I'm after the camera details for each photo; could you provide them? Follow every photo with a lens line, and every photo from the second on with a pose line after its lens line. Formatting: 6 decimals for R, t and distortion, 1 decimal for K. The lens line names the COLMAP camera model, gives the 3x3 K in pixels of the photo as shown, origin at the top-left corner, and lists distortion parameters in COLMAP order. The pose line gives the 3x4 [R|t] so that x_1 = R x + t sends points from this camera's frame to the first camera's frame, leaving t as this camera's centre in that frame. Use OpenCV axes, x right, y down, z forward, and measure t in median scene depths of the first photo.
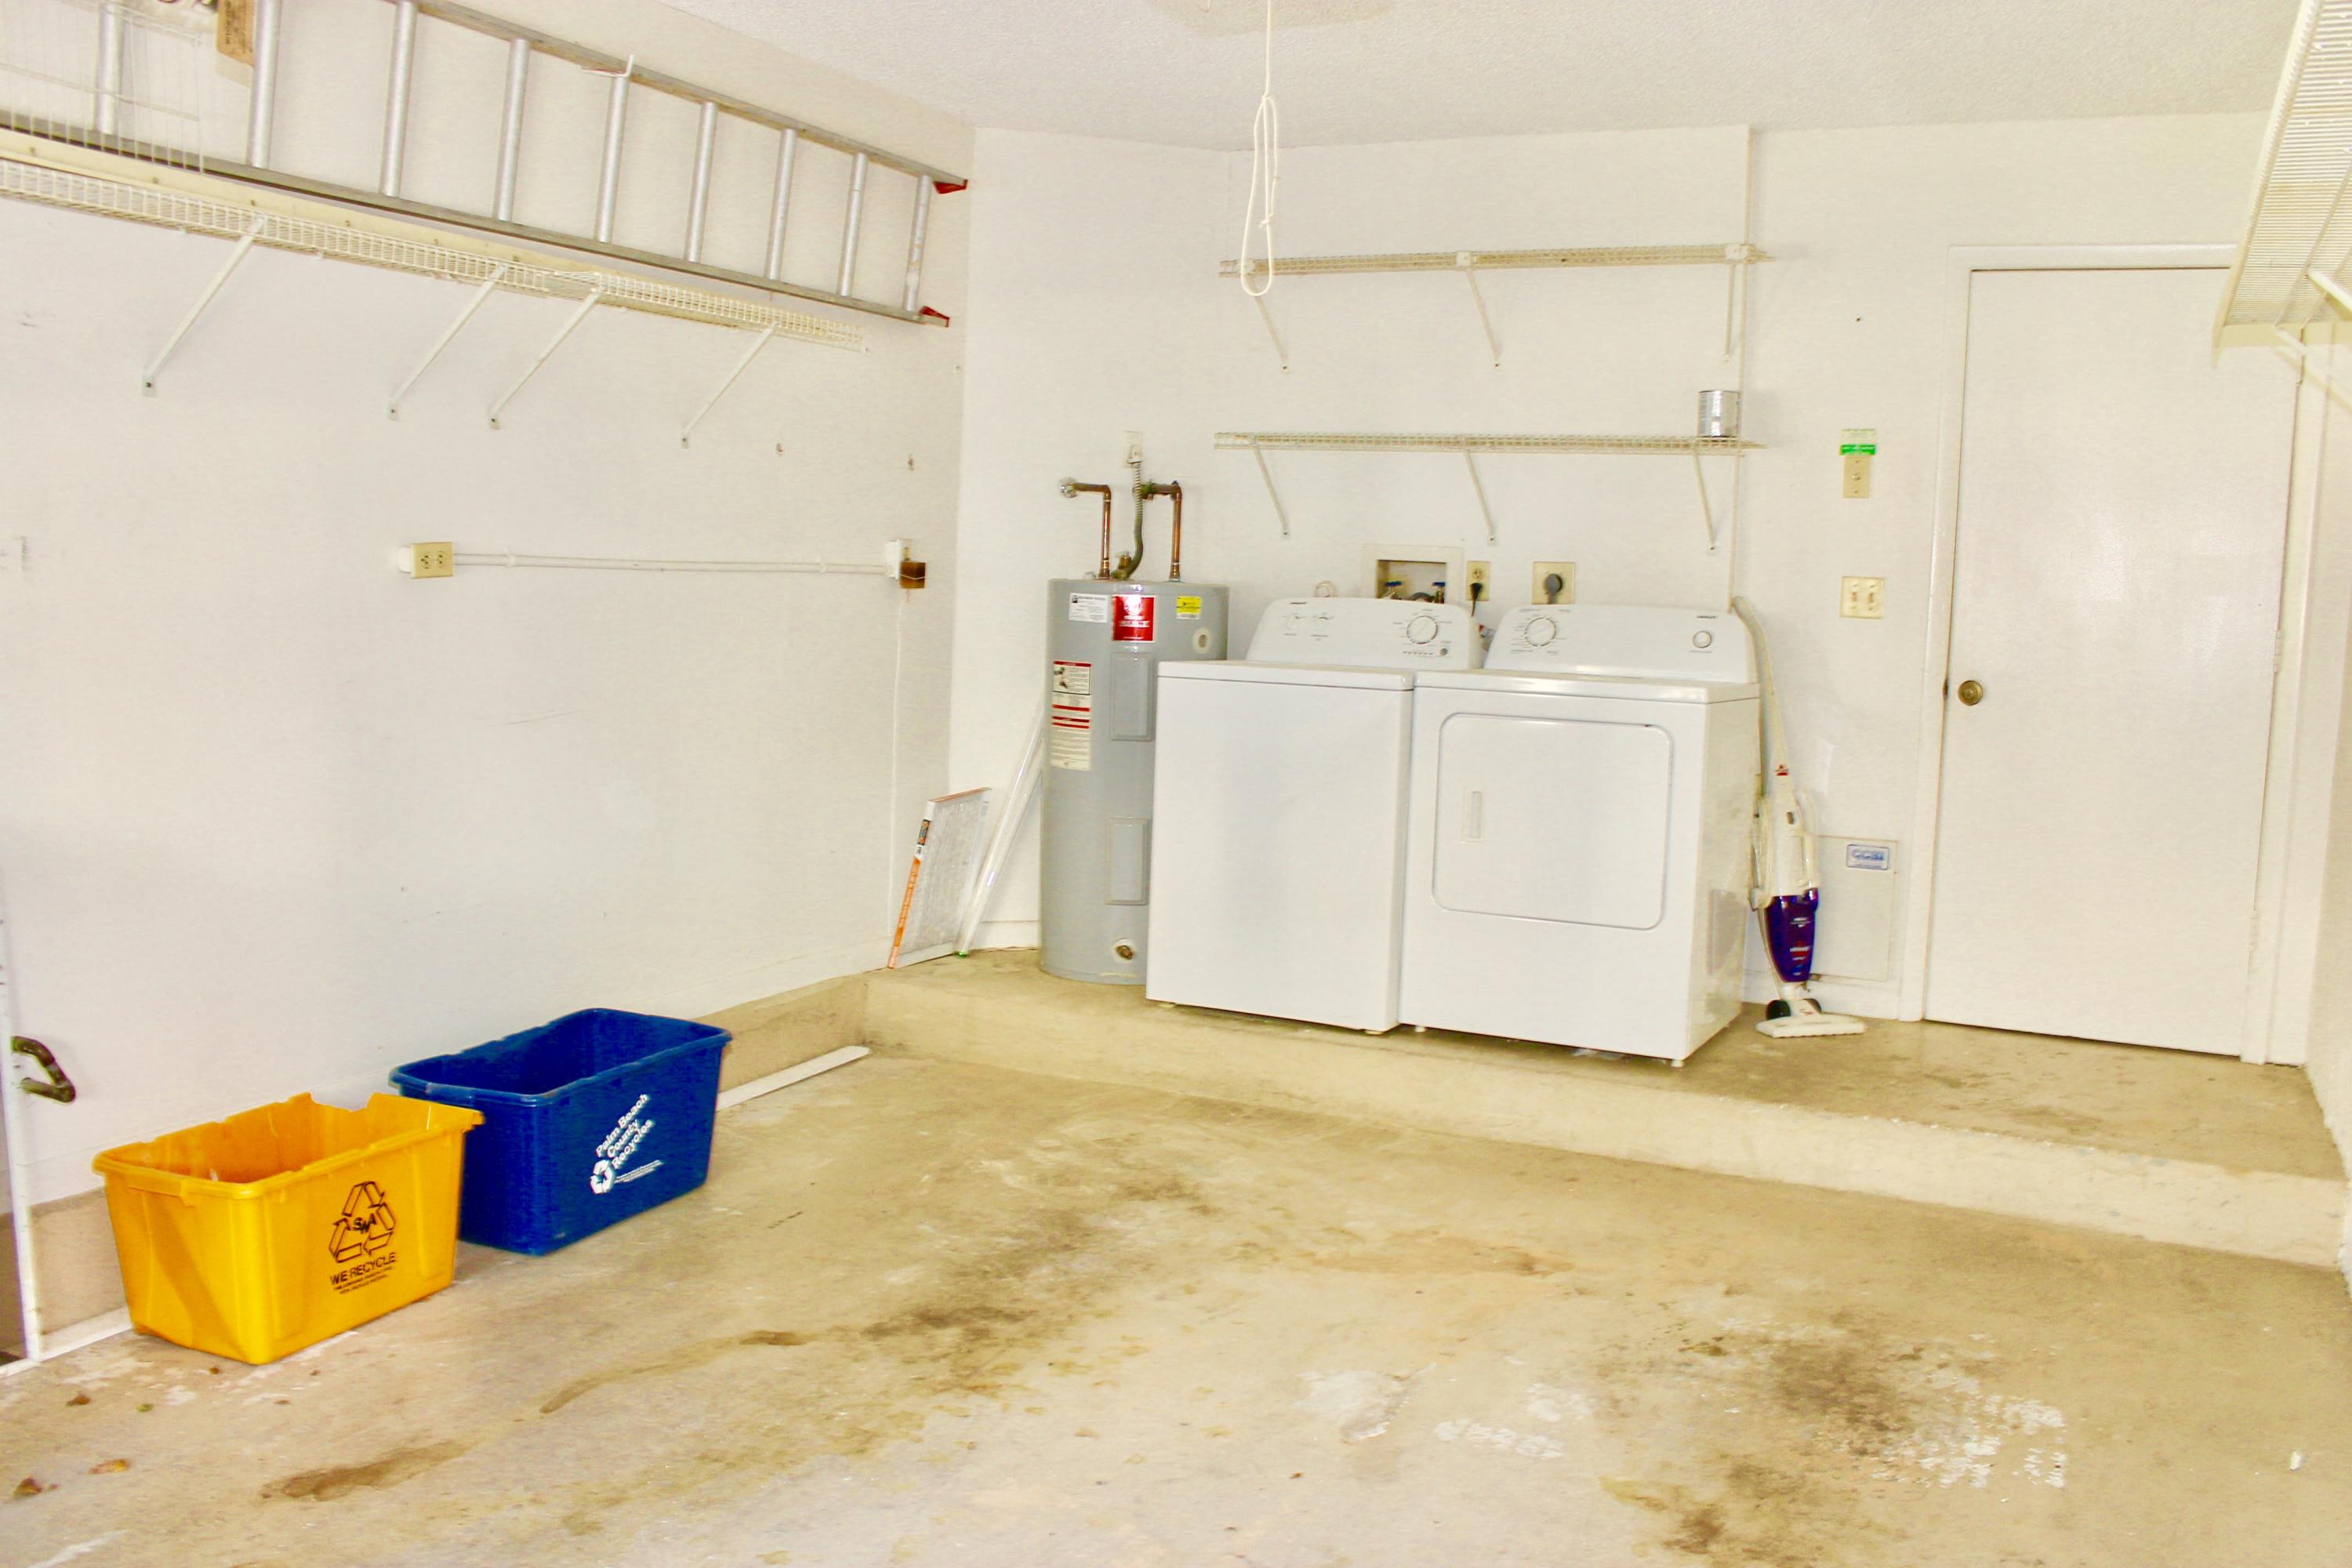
lens RADIAL K [[1992.2, 0, 1194.6], [0, 1992.2, 781.5], [0, 0, 1]] dist [-0.164082, 0.150325]
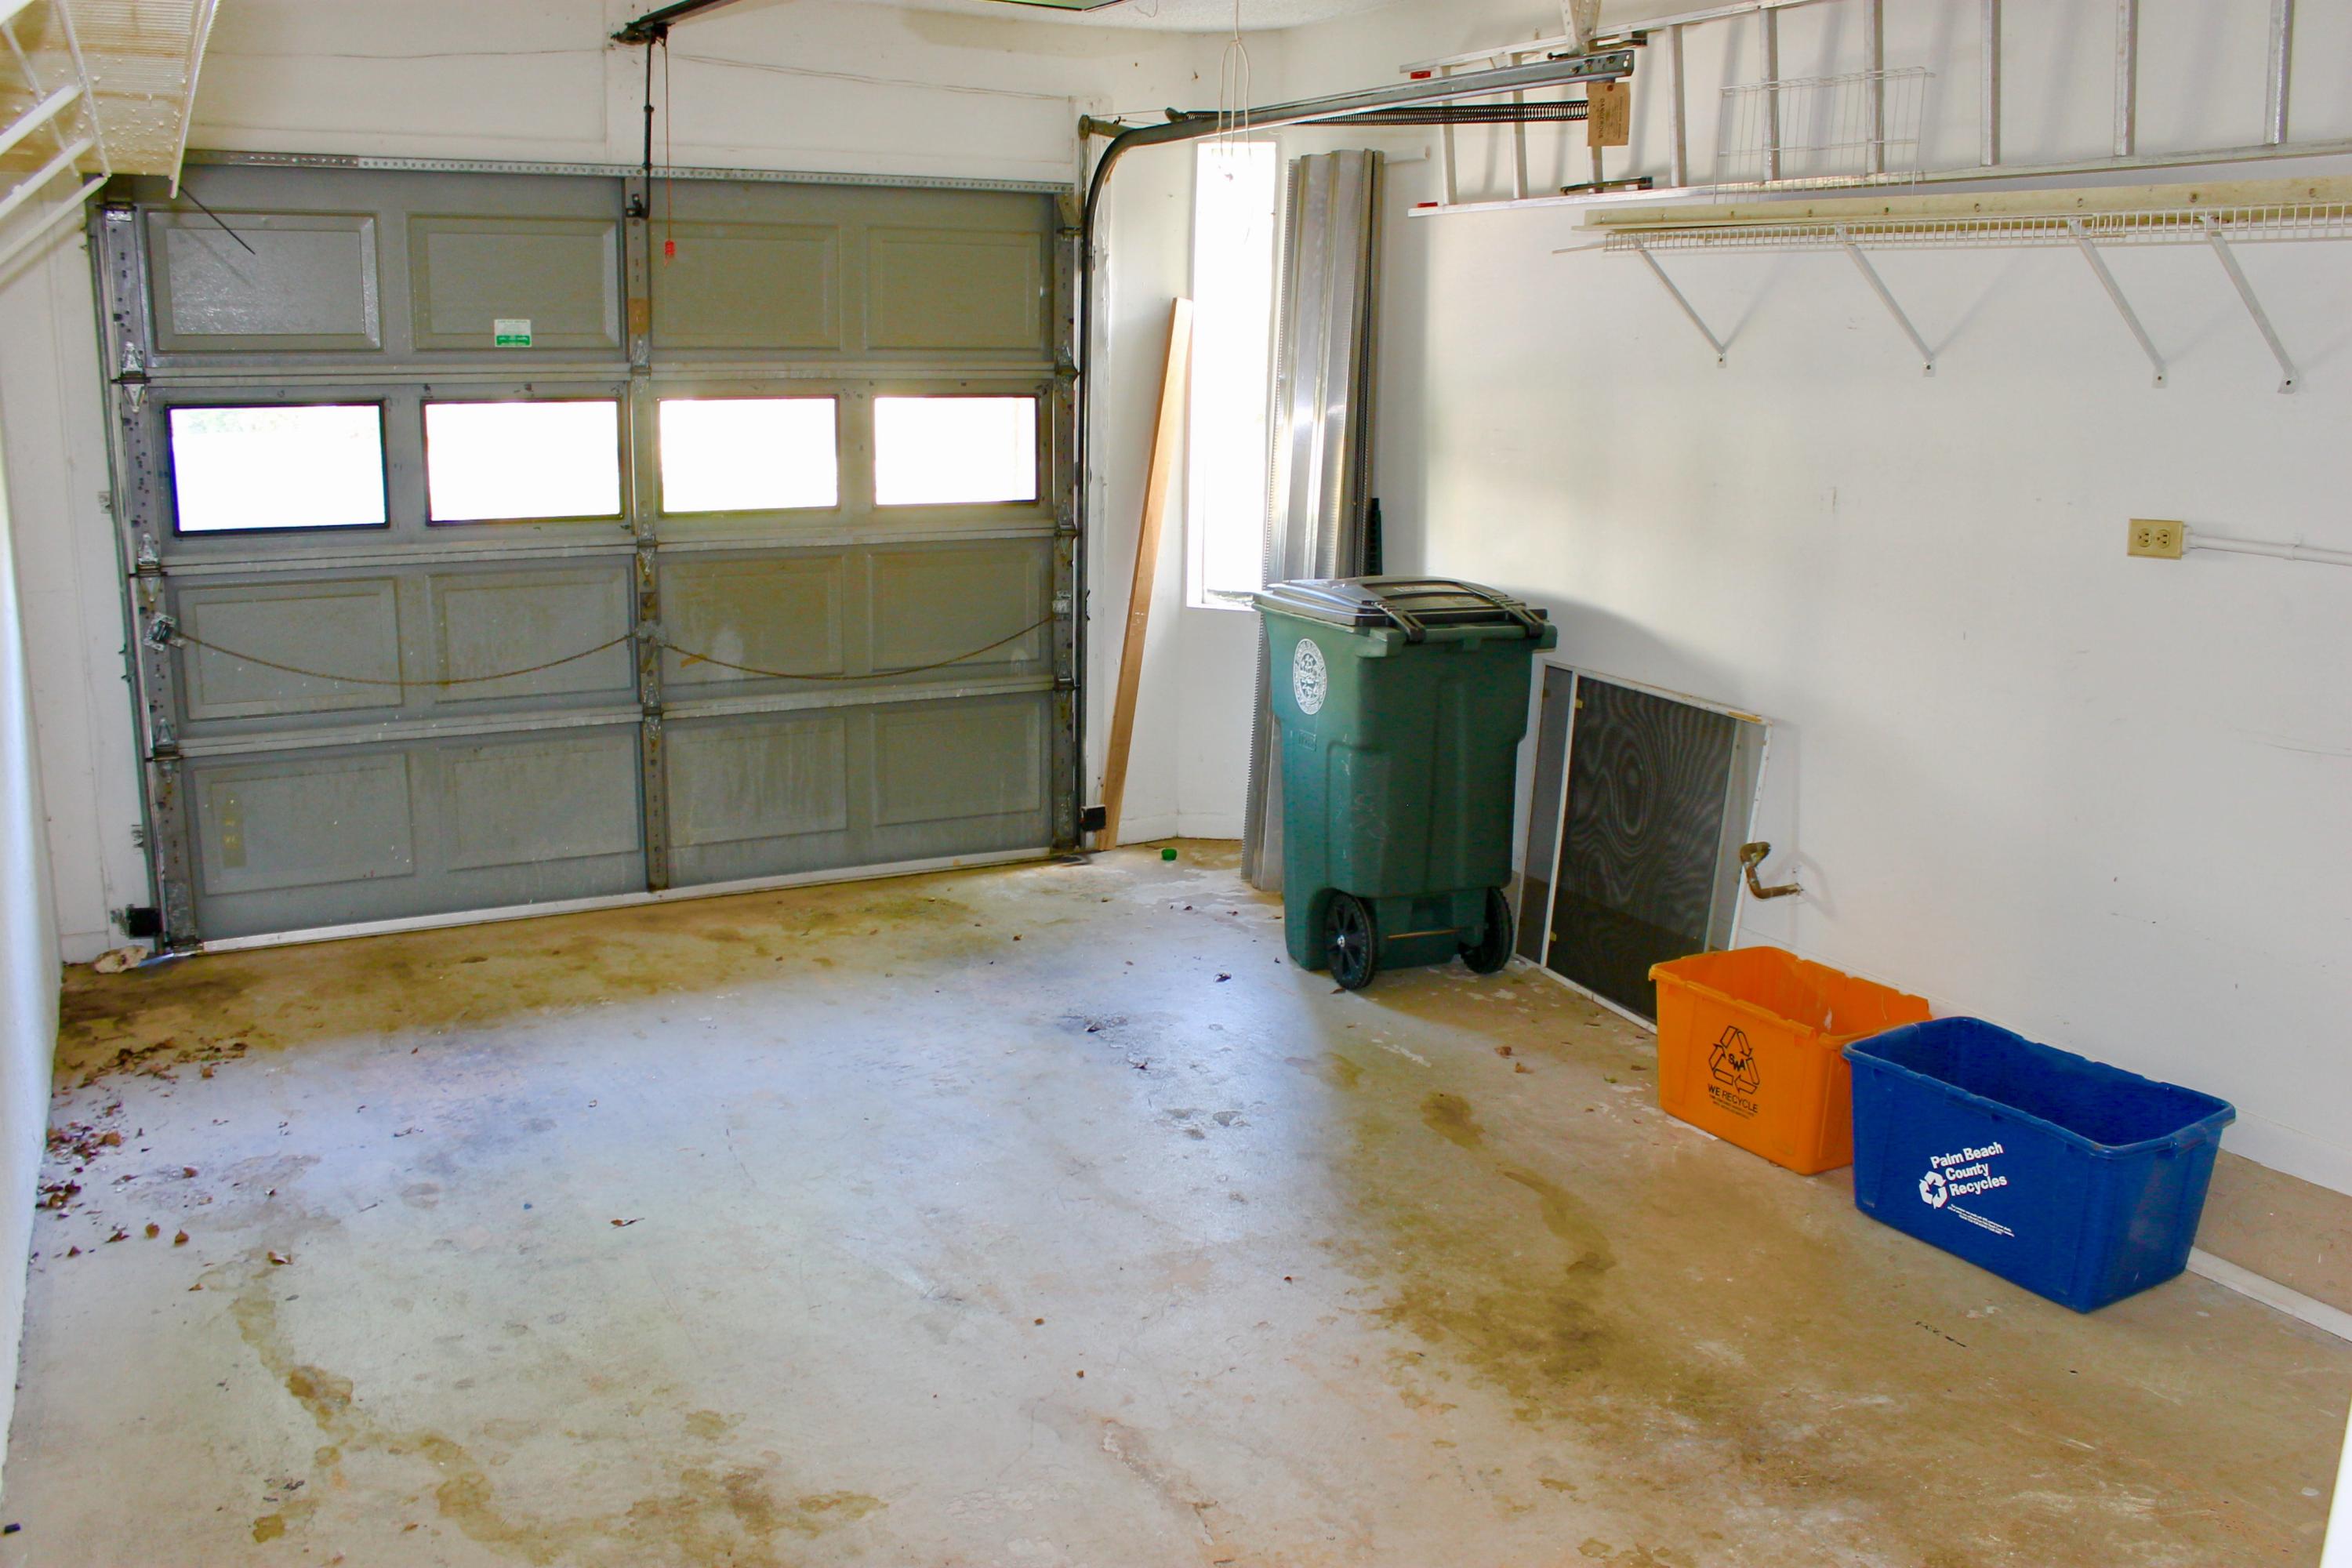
lens RADIAL K [[1992.2, 0, 1194.6], [0, 1992.2, 781.5], [0, 0, 1]] dist [-0.164082, 0.150325]
pose [[-0.586277, 0.130935, -0.799459, 0.650330], [-0.124941, 0.960431, 0.248923, -0.181473], [0.800418, 0.245823, -0.546720, 1.215795]]
